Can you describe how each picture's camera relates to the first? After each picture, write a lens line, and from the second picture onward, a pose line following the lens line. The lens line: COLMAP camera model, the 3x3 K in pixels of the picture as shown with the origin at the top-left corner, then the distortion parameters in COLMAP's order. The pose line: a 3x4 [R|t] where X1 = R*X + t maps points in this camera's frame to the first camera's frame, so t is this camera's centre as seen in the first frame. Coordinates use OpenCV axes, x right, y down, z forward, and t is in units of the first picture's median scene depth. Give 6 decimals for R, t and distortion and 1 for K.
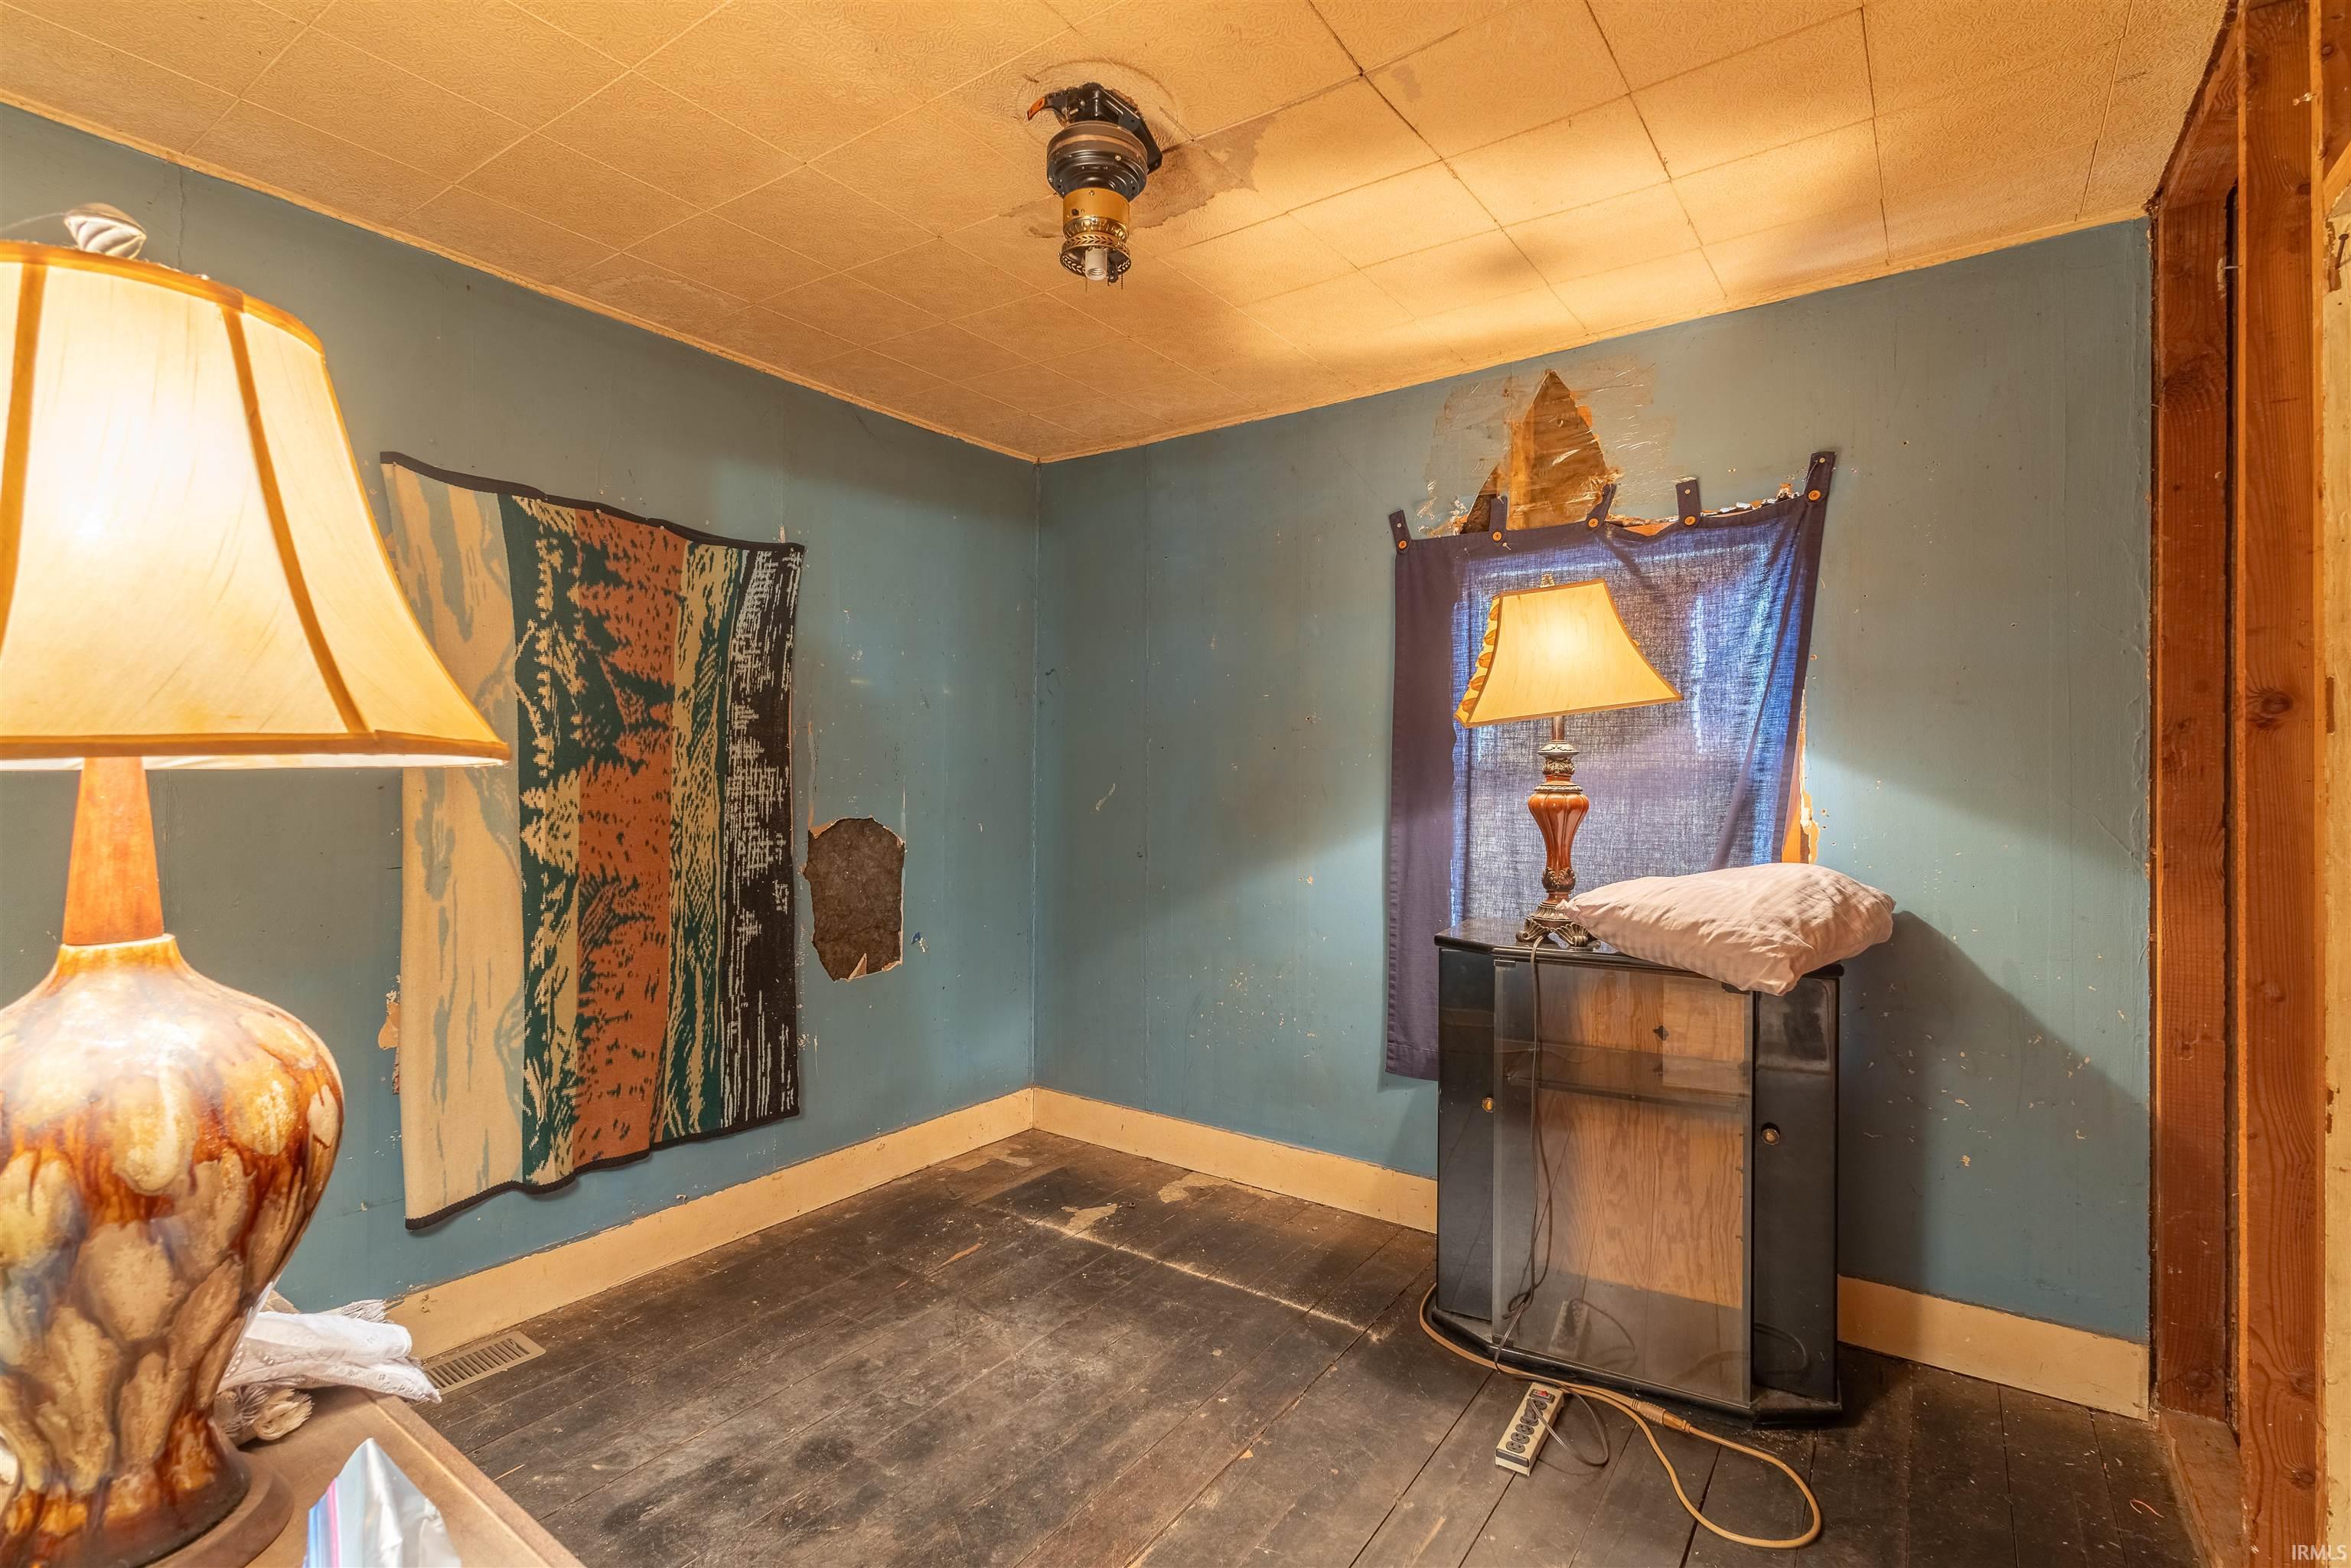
lens RADIAL K [[1102.4, 0, 1173.2], [0, 1102.4, 769.4], [0, 0, 1]] dist [-0.002088, 0.000012]
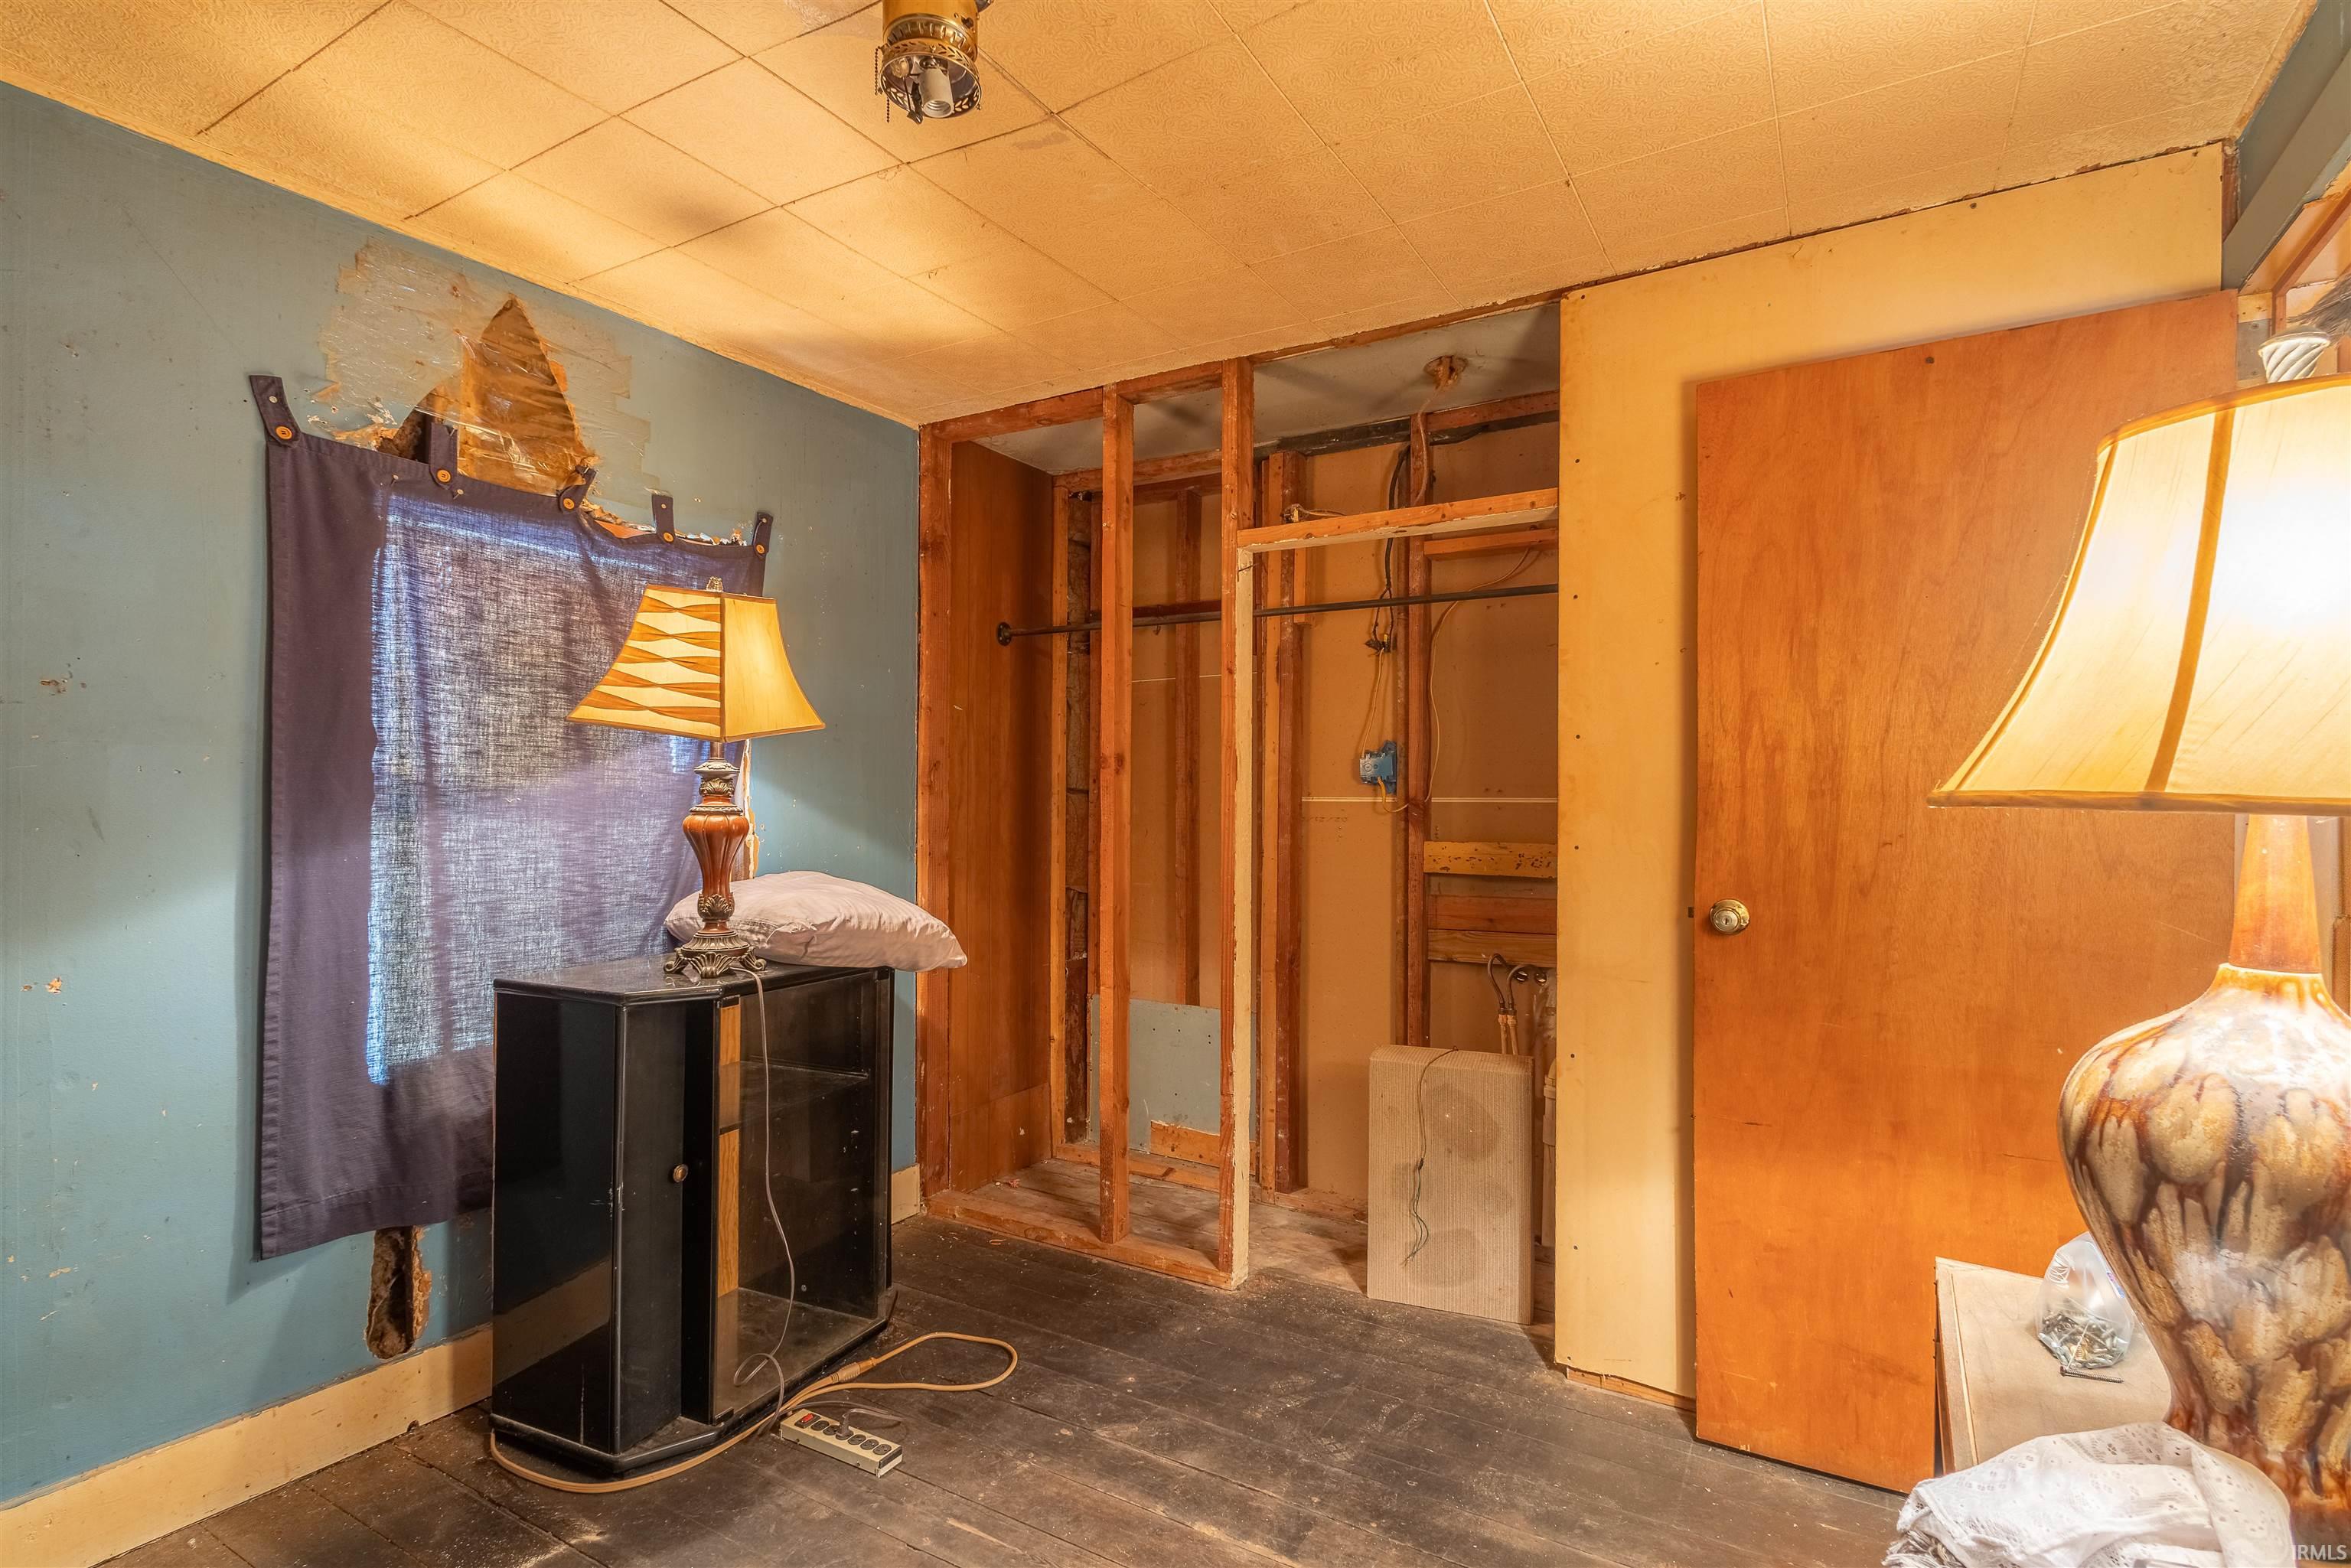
lens RADIAL K [[1102.4, 0, 1173.3], [0, 1102.4, 803.1], [0, 0, 1]] dist [-0.002088, 0.000012]
pose [[-0.076517, -0.007642, 0.997039, -0.531661], [-0.017545, 0.999826, 0.006317, -0.000980], [-0.996914, -0.017009, -0.076637, 0.592980]]
